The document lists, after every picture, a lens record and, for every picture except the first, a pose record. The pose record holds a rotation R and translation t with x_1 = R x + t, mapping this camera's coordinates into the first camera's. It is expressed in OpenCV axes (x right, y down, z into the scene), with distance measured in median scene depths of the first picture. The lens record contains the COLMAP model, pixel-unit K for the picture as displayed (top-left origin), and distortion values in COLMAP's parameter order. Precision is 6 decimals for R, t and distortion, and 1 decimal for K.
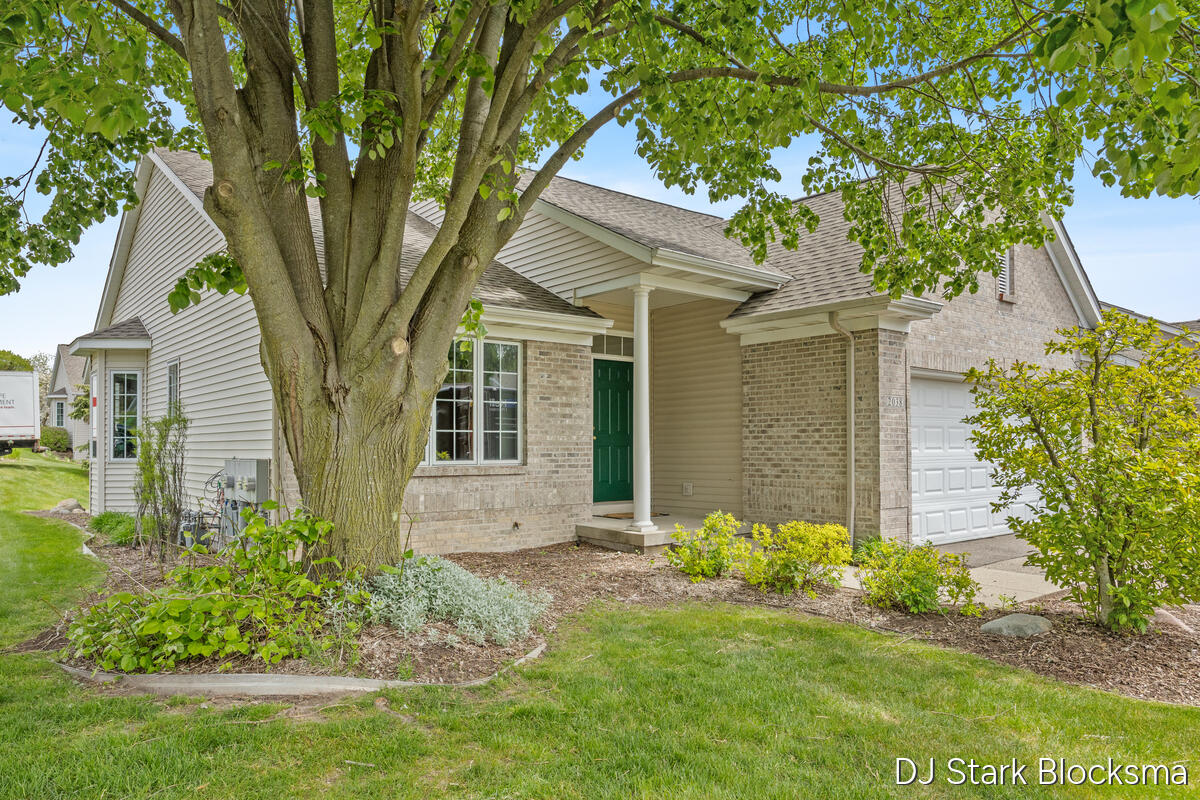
lens RADIAL K [[809.9, 0, 600.0], [0, 809.9, 400.0], [0, 0, 1]] dist [-0.001157, -0.000819]
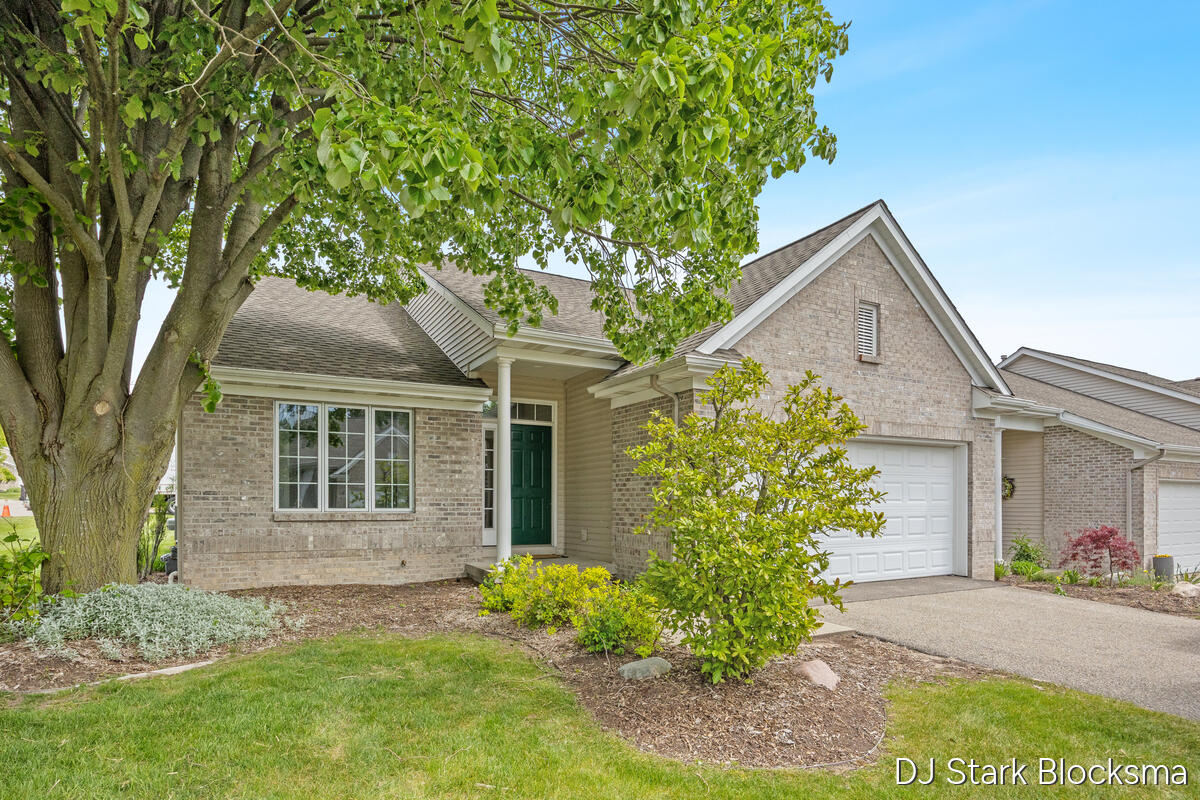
lens RADIAL K [[656.8, 0, 601.9], [0, 656.8, 480.5], [0, 0, 1]] dist [-0.006994, -0.000964]
pose [[0.982455, -0.001255, -0.186494, 0.357644], [0.005707, 0.999711, 0.023341, 0.011941], [0.186411, -0.023996, 0.982179, 0.103367]]
